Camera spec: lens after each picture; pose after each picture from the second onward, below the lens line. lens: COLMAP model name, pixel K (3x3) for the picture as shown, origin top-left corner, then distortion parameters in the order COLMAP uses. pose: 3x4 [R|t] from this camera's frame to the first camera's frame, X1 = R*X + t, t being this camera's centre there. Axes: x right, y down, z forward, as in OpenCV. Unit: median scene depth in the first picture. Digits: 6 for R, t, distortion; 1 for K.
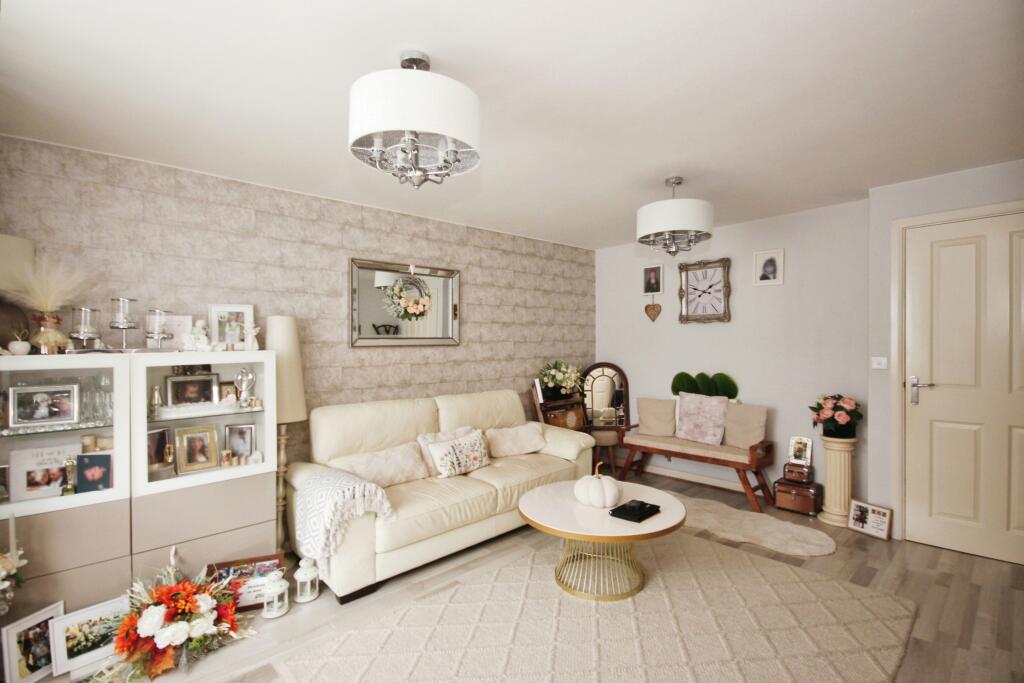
lens RADIAL K [[477.7, 0, 521.5], [0, 477.7, 341.1], [0, 0, 1]] dist [0.000147, 0.000442]
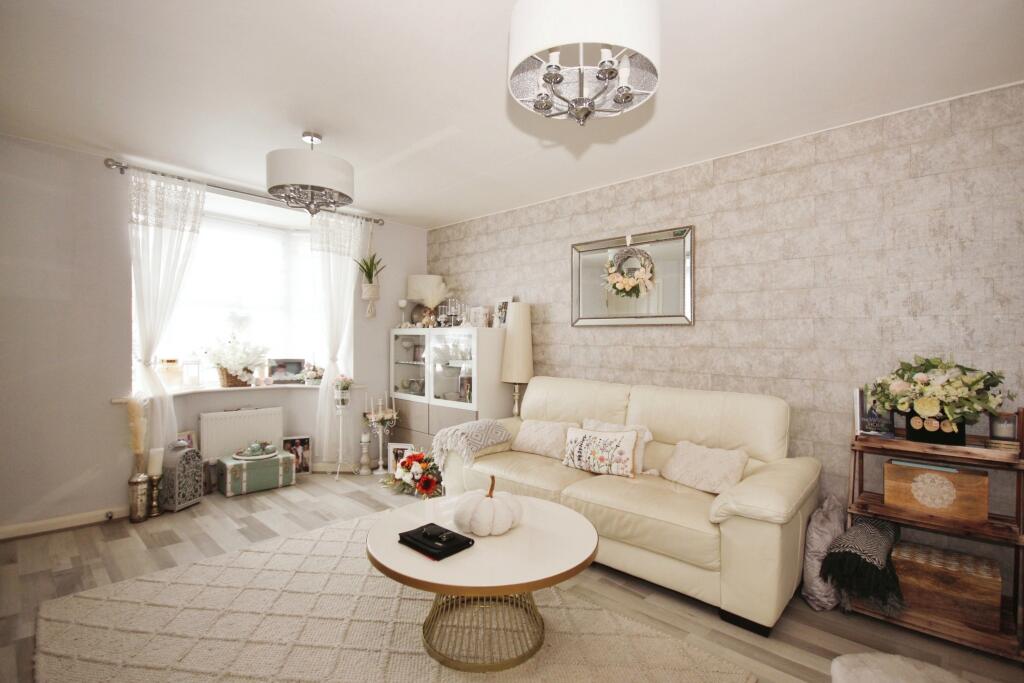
lens RADIAL K [[477.7, 0, 521.5], [0, 477.7, 340.1], [0, 0, 1]] dist [0.000147, 0.000442]
pose [[0.067269, 0.013805, -0.997639, 0.661794], [-0.005558, 0.999894, 0.013461, 0.026471], [0.997719, 0.004639, 0.067339, 0.742730]]
